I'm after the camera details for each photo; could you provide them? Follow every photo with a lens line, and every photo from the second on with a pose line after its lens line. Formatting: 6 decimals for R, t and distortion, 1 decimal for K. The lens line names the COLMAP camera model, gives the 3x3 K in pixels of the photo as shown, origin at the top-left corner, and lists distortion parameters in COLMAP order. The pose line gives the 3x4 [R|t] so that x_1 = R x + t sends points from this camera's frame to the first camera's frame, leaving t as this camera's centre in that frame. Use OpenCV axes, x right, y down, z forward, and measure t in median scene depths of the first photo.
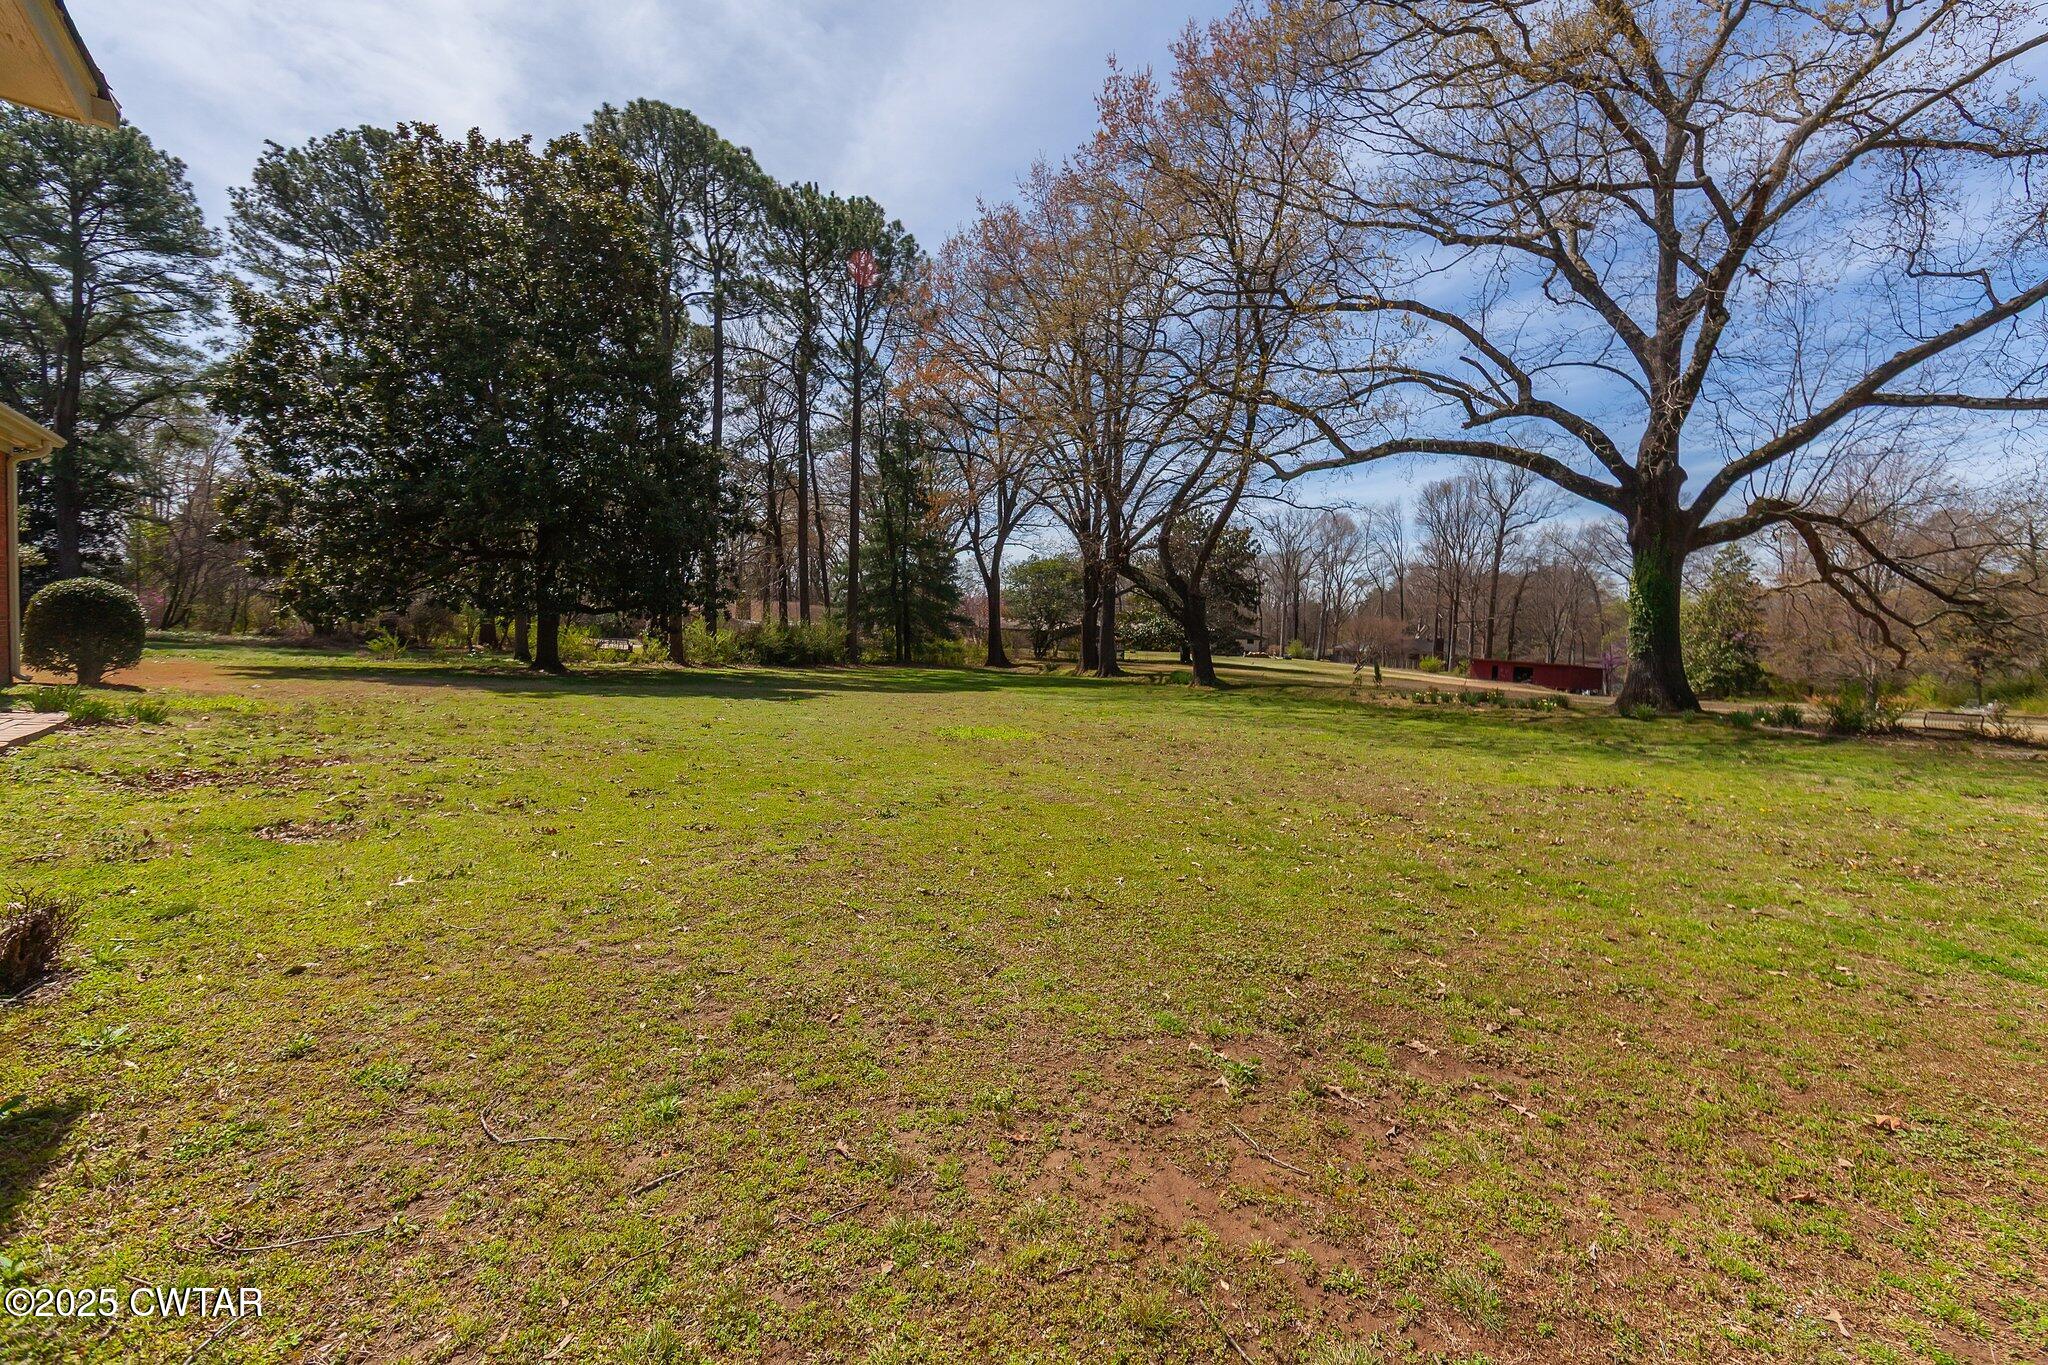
lens RADIAL K [[794.4, 0, 1018.0], [0, 794.4, 674.4], [0, 0, 1]] dist [-0.003452, 0.000441]
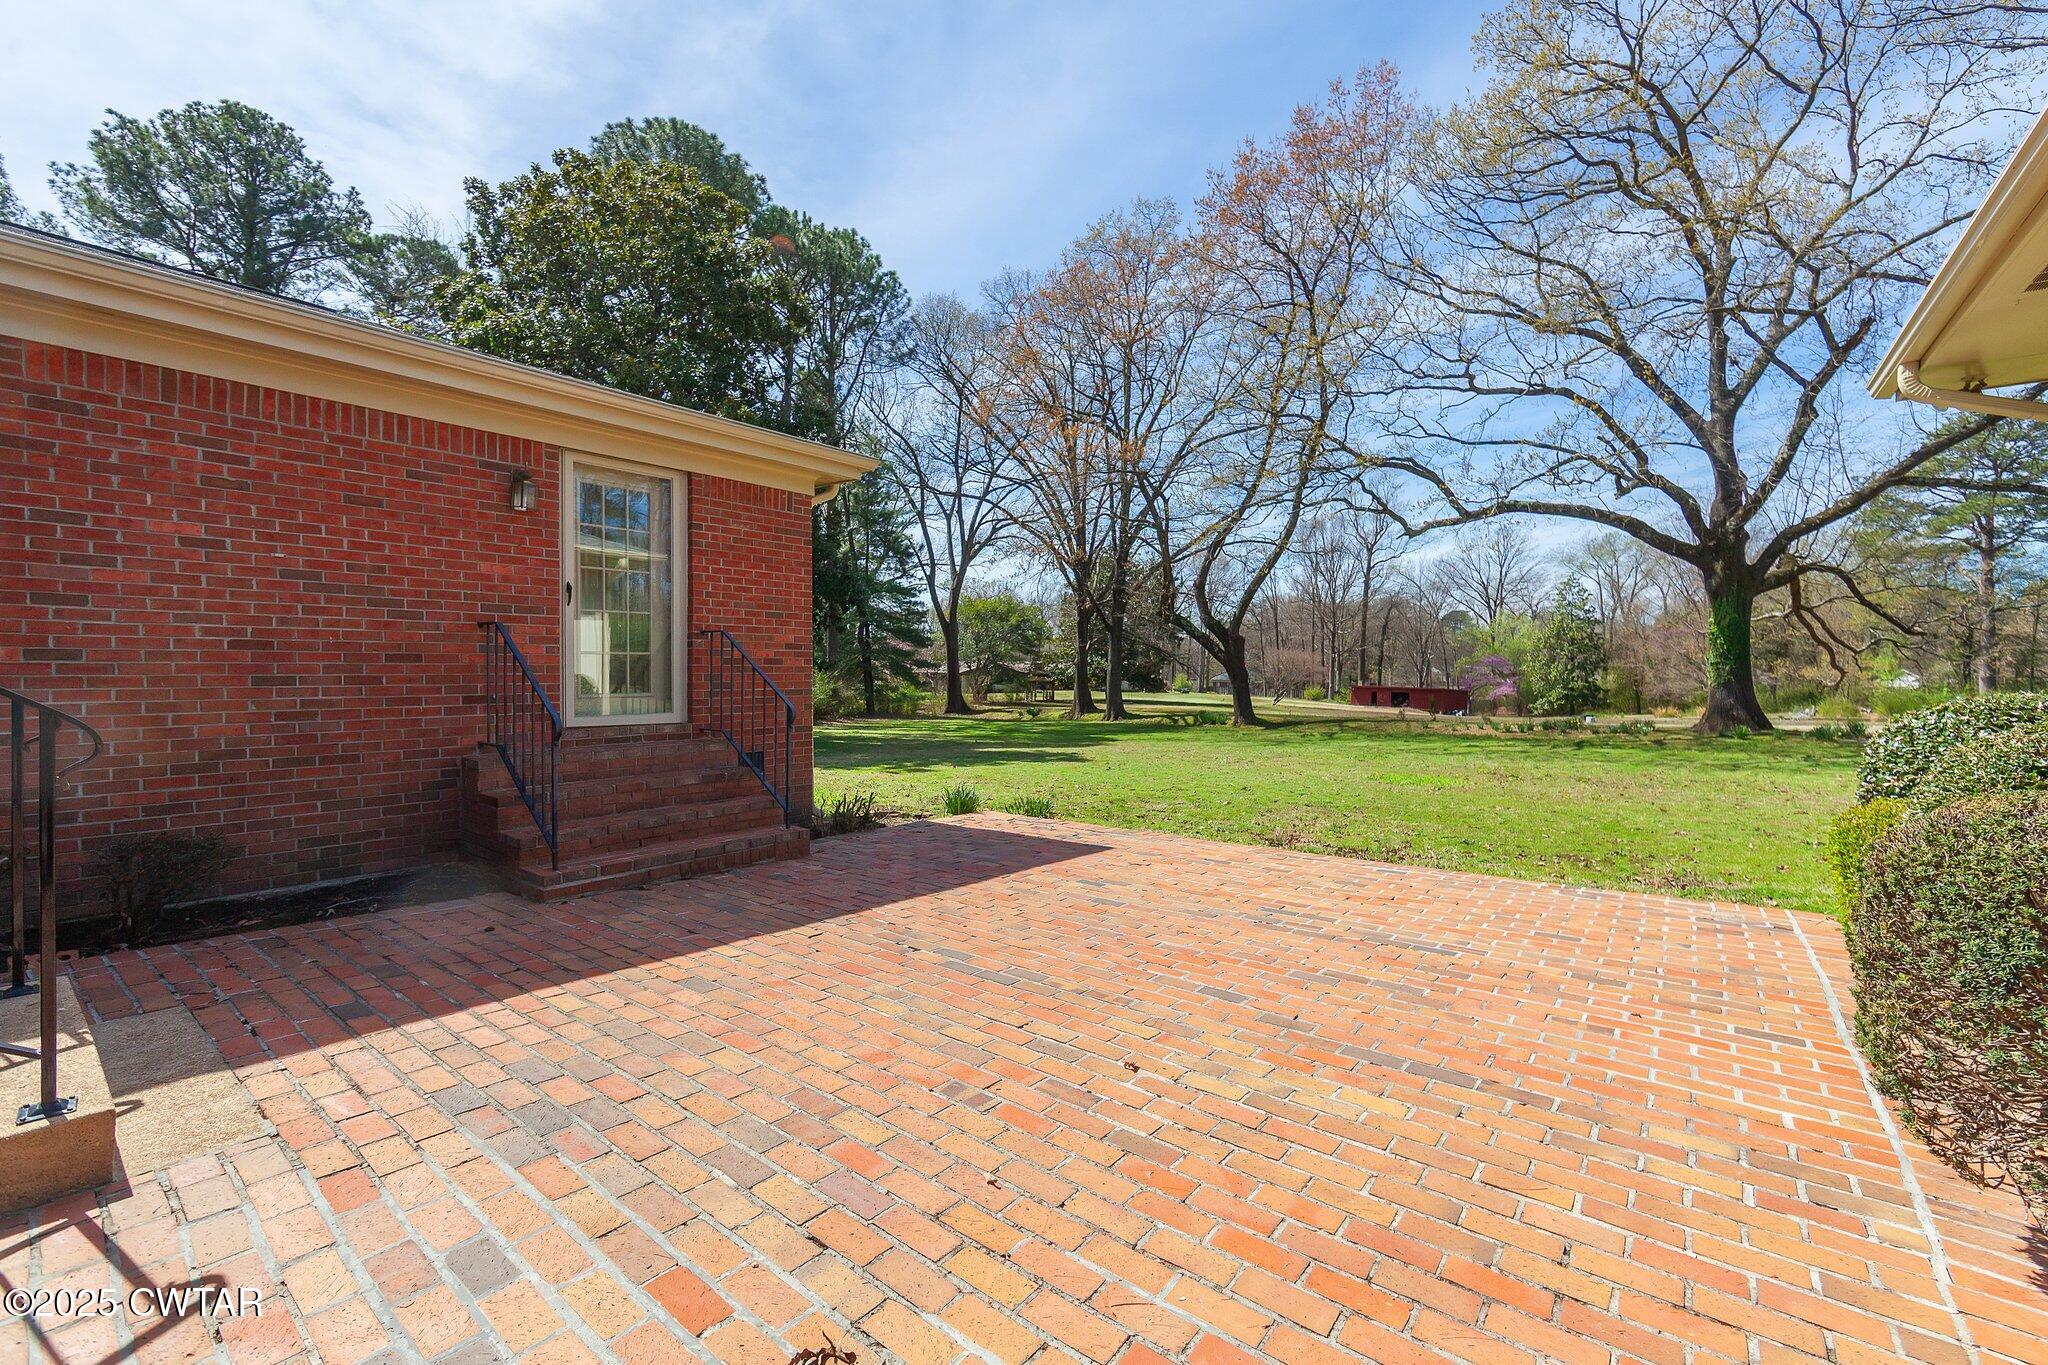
lens RADIAL K [[827.8, 0, 1035.5], [0, 827.8, 696.3], [0, 0, 1]] dist [-0.001079, -0.000288]
pose [[0.979871, -0.038229, 0.195939, -0.250758], [0.042627, 0.998924, -0.018278, -0.015427], [-0.195029, 0.026263, 0.980446, -0.010009]]
